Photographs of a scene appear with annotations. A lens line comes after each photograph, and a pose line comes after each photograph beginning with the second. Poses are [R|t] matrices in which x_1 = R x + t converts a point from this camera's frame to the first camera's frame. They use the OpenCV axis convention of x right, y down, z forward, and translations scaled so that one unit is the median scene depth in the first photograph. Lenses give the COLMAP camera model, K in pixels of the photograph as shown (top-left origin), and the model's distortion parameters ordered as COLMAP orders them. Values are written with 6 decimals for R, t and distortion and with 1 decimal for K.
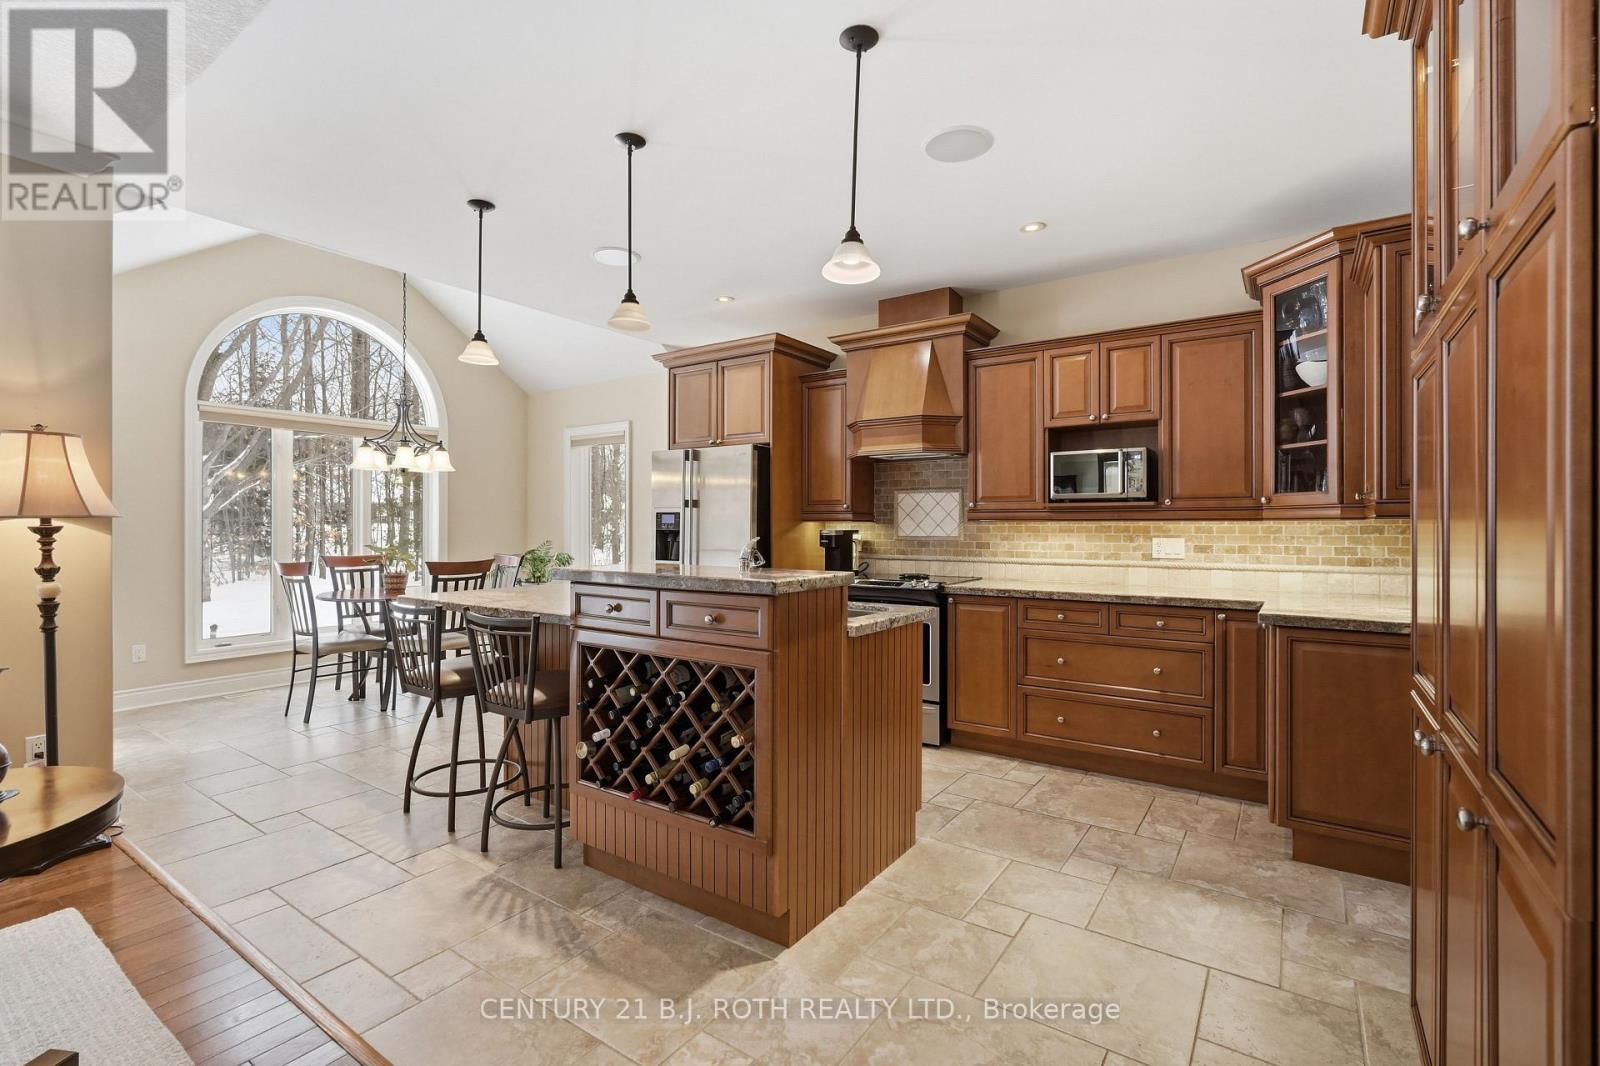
lens RADIAL K [[733.7, 0, 807.0], [0, 733.7, 527.3], [0, 0, 1]] dist [-0.009901, 0.001231]
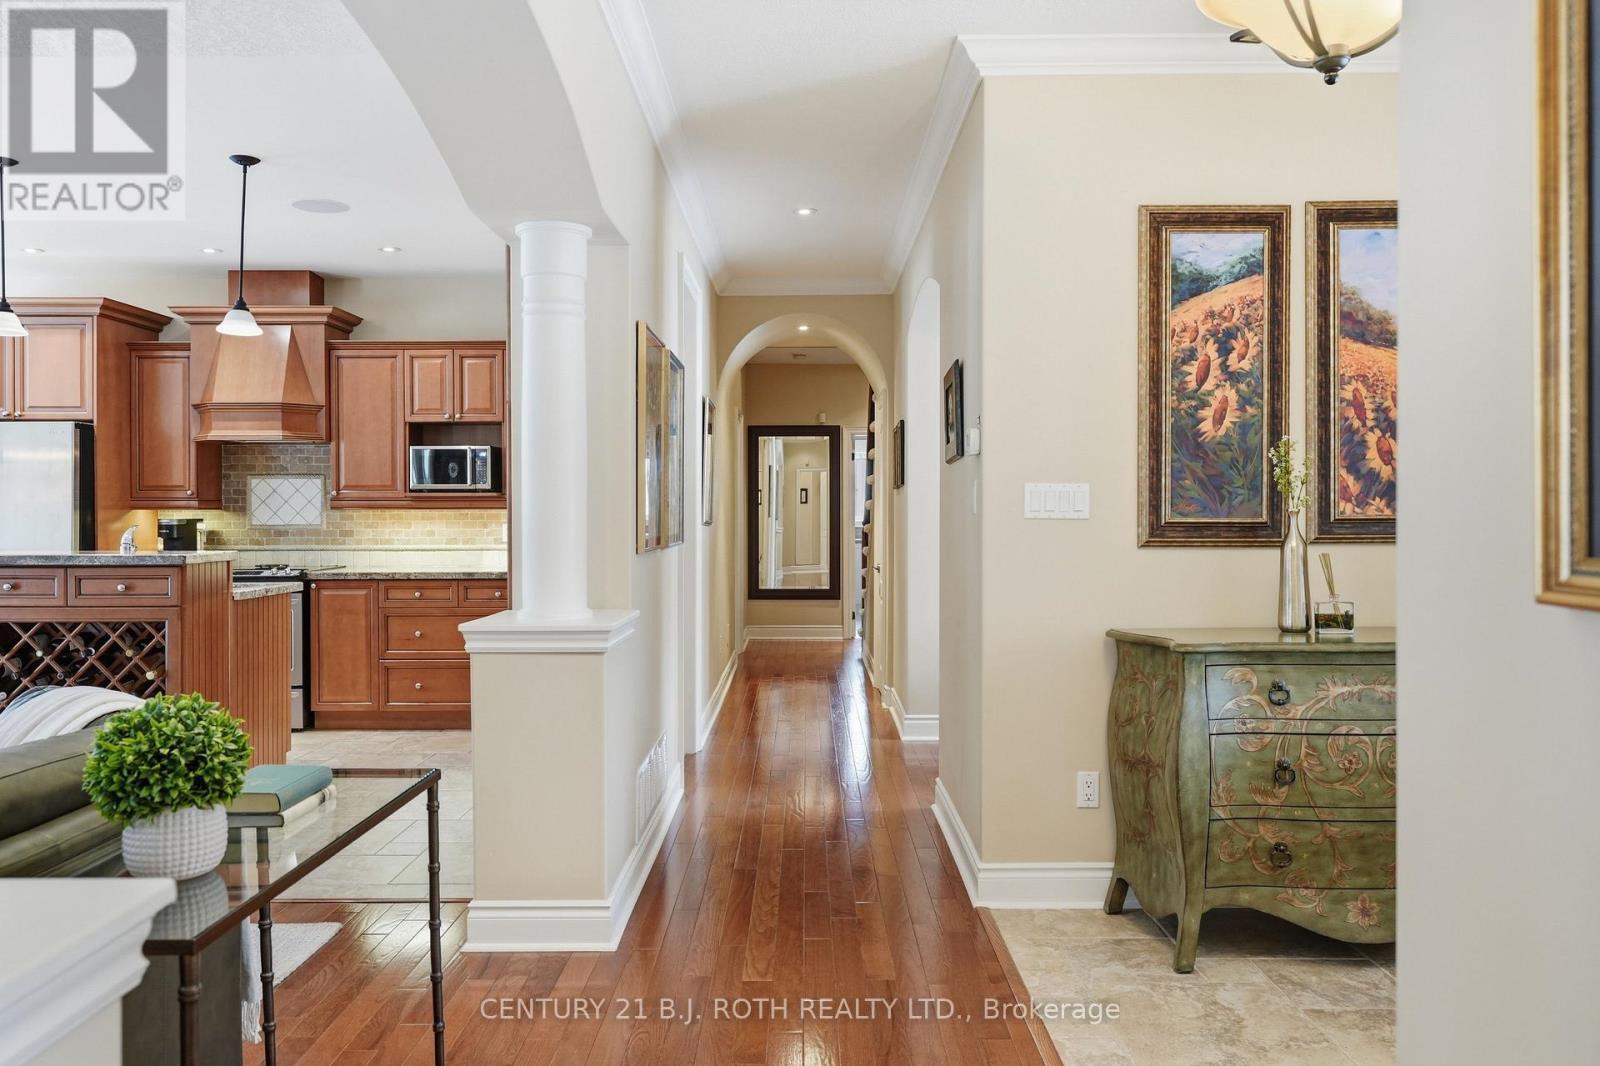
lens RADIAL K [[1152.4, 0, 798.2], [0, 1152.4, 519.9], [0, 0, 1]] dist [-0.009047, -0.016636]
pose [[0.824095, -0.006411, 0.566415, -0.149642], [0.003665, 0.999975, 0.005987, -0.000555], [-0.566440, -0.002858, 0.824098, -0.682781]]
